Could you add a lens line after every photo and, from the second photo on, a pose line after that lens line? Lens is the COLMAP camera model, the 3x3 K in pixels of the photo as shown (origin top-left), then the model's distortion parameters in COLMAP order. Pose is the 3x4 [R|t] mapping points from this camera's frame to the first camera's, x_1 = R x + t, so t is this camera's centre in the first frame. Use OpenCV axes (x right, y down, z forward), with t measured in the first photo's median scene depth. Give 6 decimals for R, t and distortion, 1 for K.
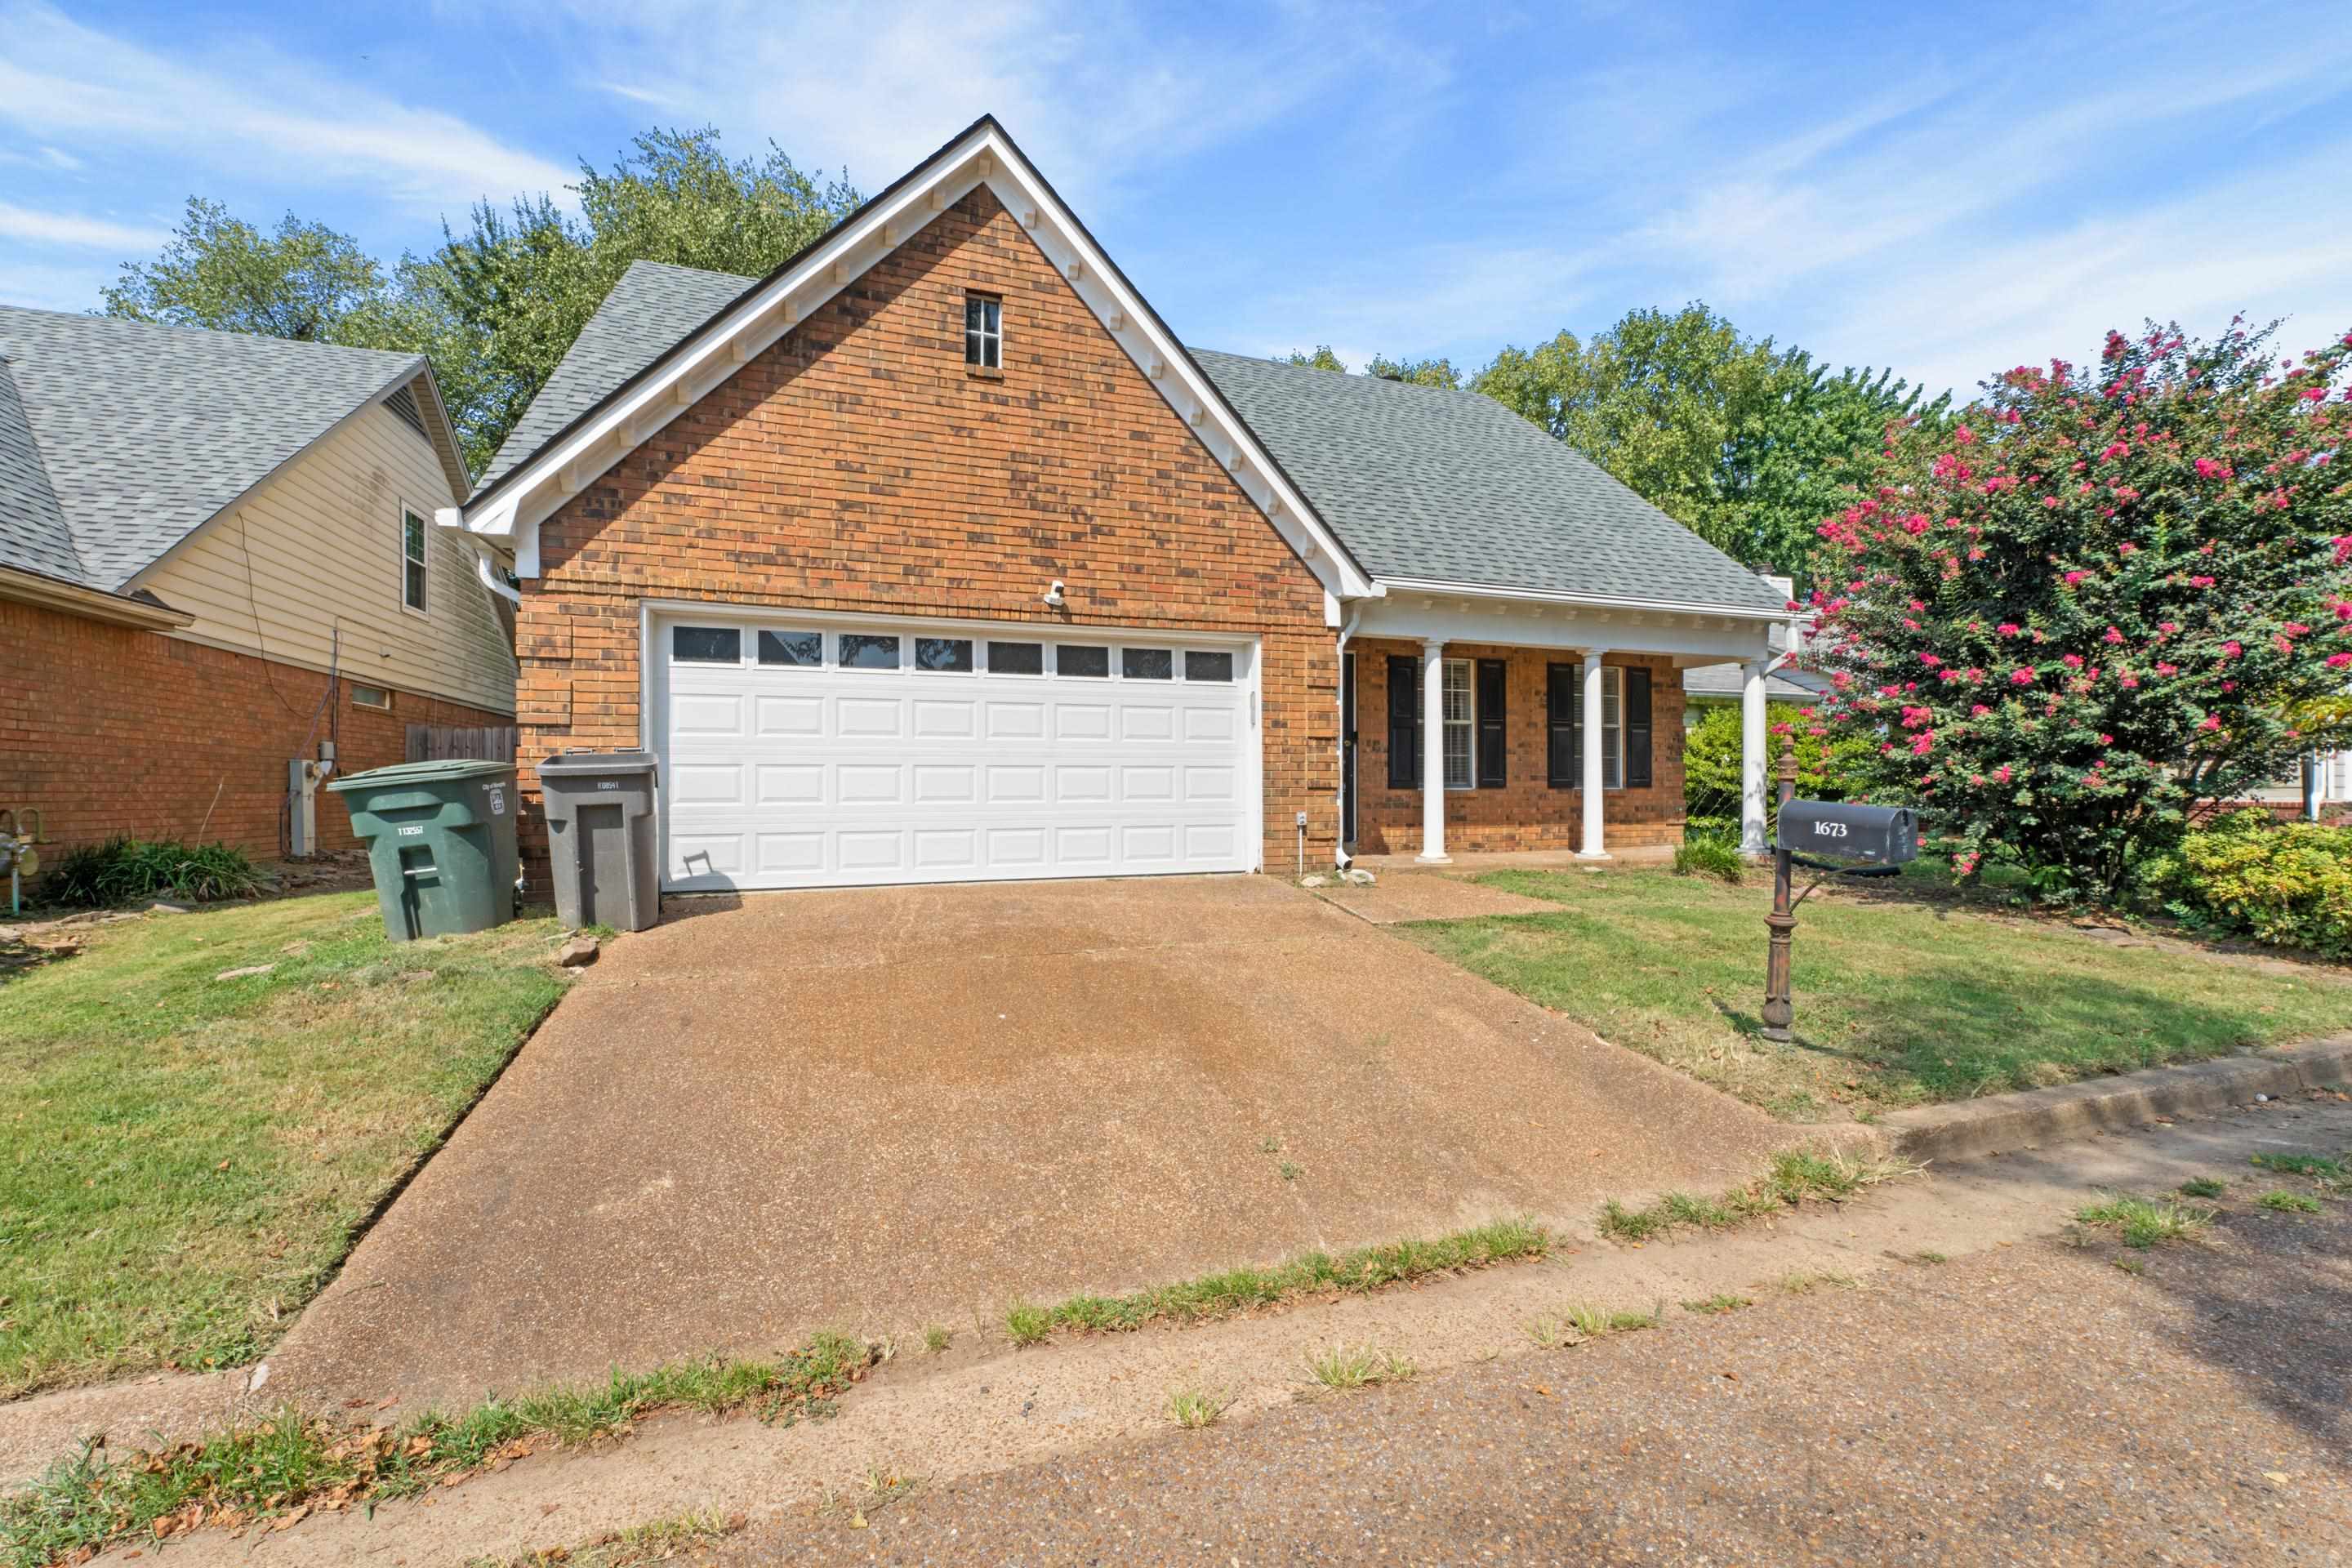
lens RADIAL K [[959.0, 0, 1183.9], [0, 959.0, 789.0], [0, 0, 1]] dist [0.000213, 0.000174]
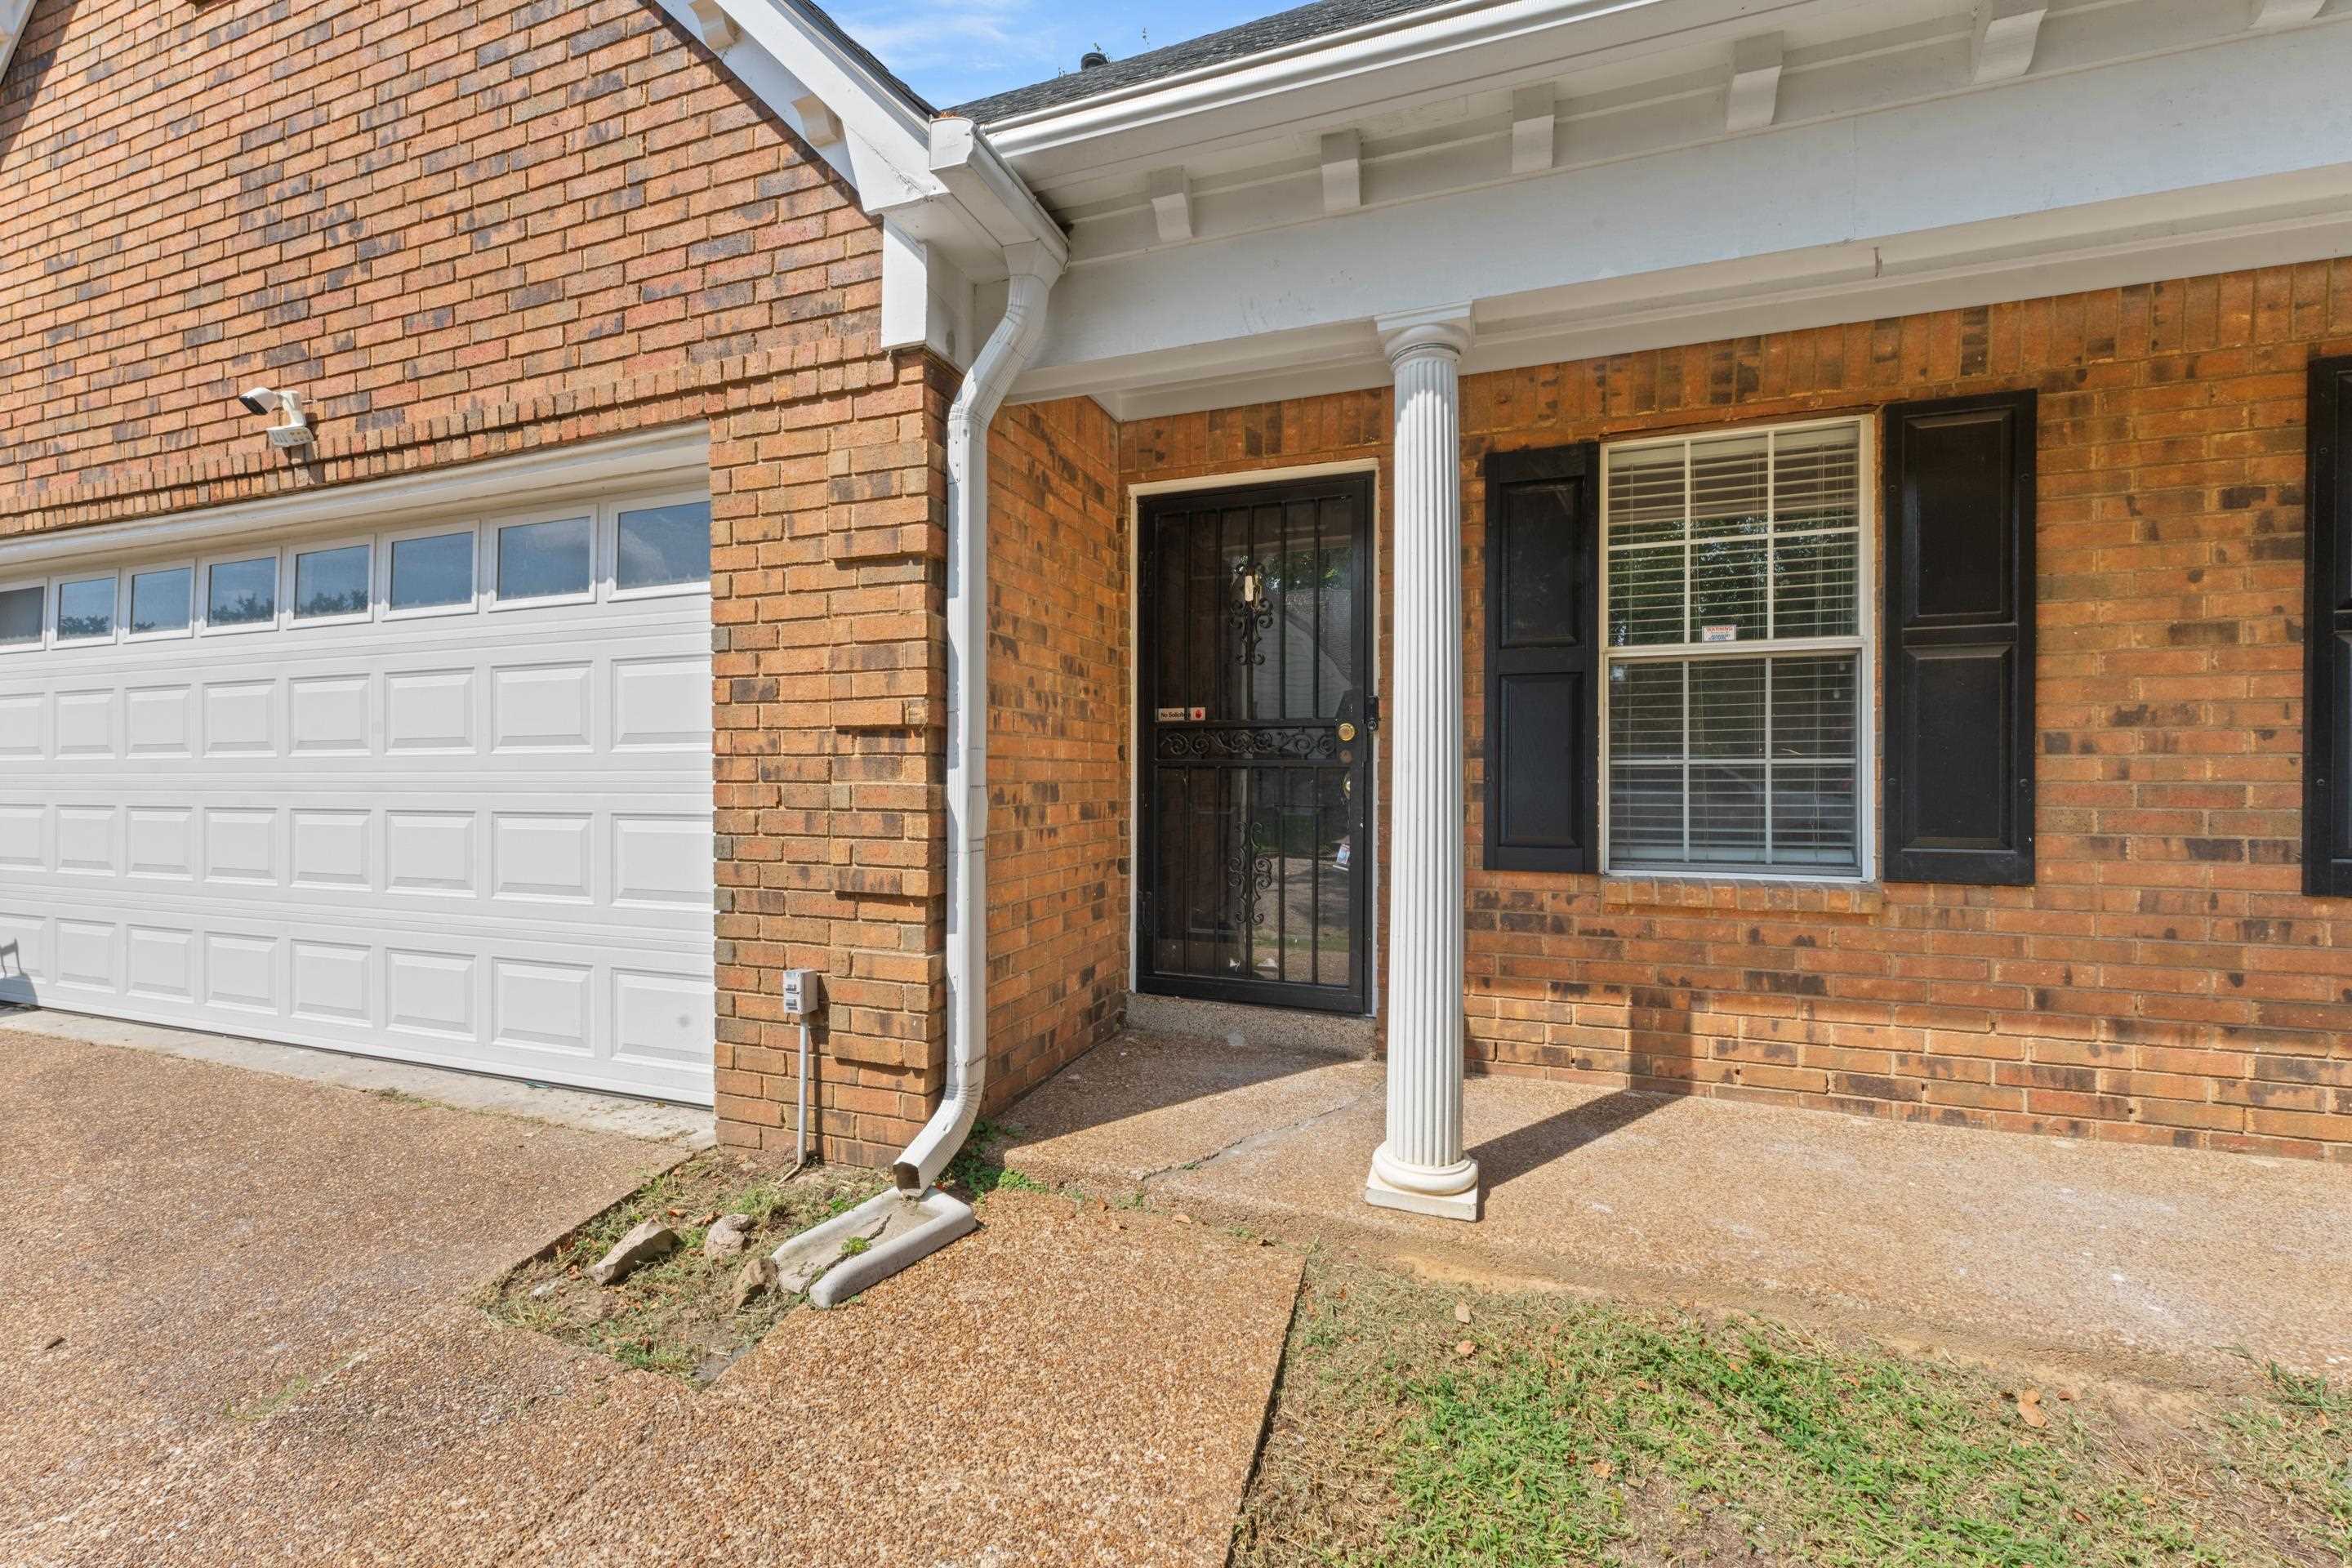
lens RADIAL K [[959.0, 0, 1169.1], [0, 959.0, 781.2], [0, 0, 1]] dist [0.000213, 0.000174]
pose [[0.769129, 0.006993, -0.639056, 0.395210], [-0.000552, 0.999947, 0.010278, -0.038811], [0.639094, -0.007553, 0.769092, 0.801530]]
